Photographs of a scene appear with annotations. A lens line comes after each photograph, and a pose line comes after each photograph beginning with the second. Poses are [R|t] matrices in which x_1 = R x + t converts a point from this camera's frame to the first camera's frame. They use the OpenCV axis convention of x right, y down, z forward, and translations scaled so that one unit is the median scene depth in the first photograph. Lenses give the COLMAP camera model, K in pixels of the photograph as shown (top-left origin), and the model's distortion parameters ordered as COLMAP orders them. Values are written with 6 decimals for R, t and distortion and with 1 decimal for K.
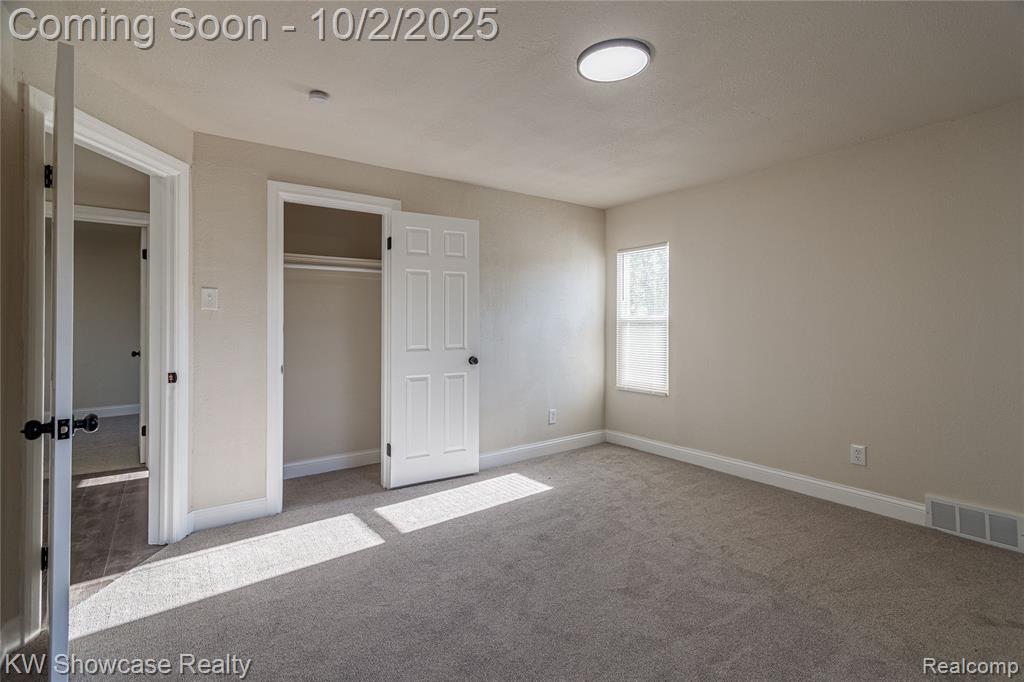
lens RADIAL K [[495.4, 0, 522.0], [0, 495.4, 318.5], [0, 0, 1]] dist [0.028767, -0.011160]
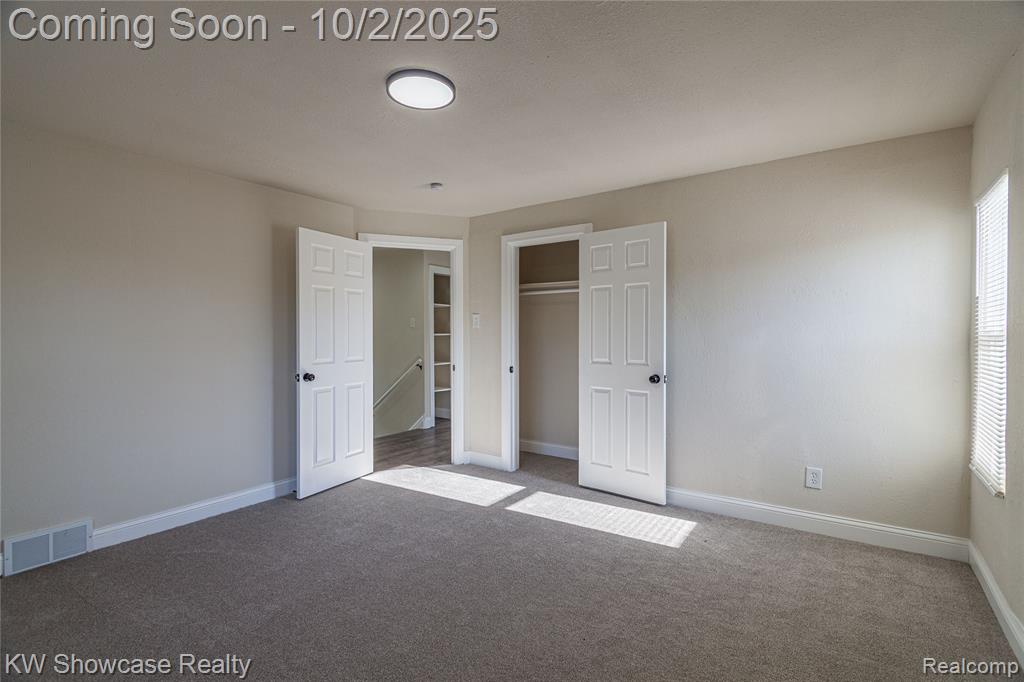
lens RADIAL K [[489.3, 0, 494.9], [0, 489.3, 335.7], [0, 0, 1]] dist [0.026909, -0.009434]
pose [[0.298199, 0.006347, -0.954483, 0.736760], [0.006522, 0.999941, 0.008687, -0.004223], [0.954481, -0.008816, 0.298140, 0.504222]]
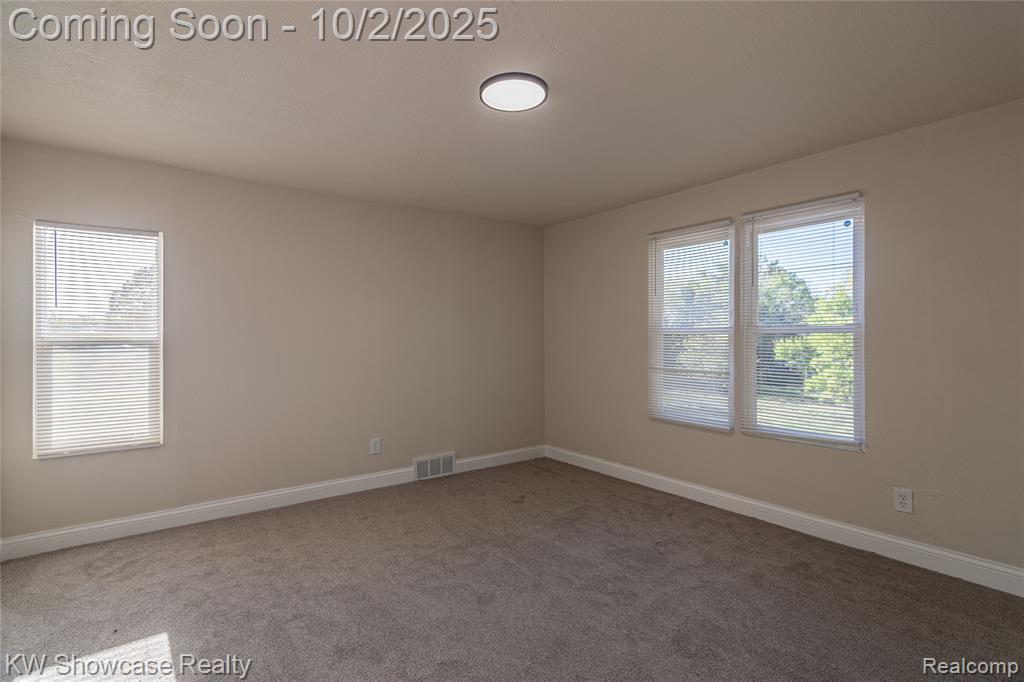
lens RADIAL K [[489.3, 0, 494.9], [0, 489.3, 335.7], [0, 0, 1]] dist [0.026909, -0.009434]
pose [[0.008518, 0.008198, 0.999930, -0.527668], [-0.005142, 0.999954, -0.008154, -0.000439], [-0.999950, -0.005072, 0.008560, 0.627626]]
